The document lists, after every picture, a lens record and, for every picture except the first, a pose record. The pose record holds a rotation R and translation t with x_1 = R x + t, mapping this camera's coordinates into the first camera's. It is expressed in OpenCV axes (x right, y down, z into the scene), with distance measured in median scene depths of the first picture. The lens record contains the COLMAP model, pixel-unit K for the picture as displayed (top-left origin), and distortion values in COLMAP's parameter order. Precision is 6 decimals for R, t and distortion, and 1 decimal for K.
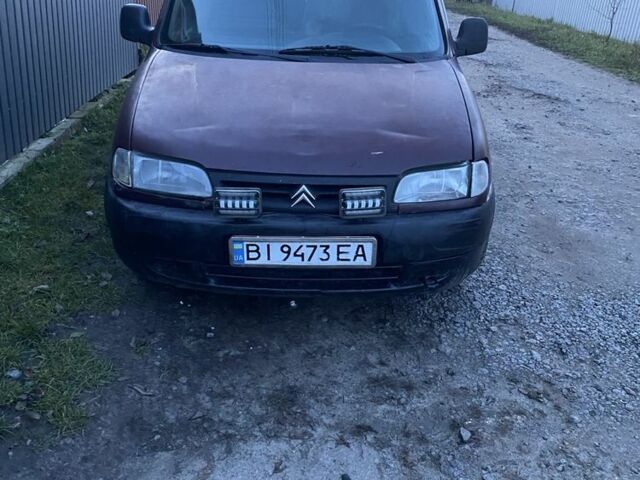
lens RADIAL K [[642.1, 0, 321.0], [0, 642.1, 240.3], [0, 0, 1]] dist [0.024219, 0.000000]
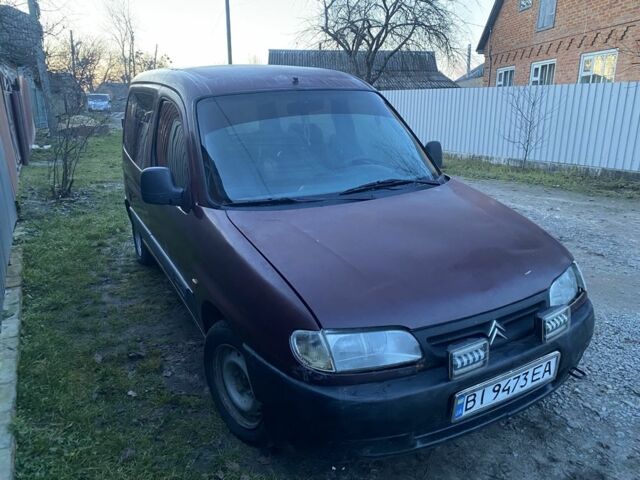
lens RADIAL K [[477.0, 0, 319.7], [0, 477.0, 239.8], [0, 0, 1]] dist [0.004522, -0.000644]
pose [[0.895970, -0.193781, 0.399609, -0.547607], [0.240771, 0.968024, -0.070416, -0.221045], [-0.373185, 0.159305, 0.913977, 0.388611]]
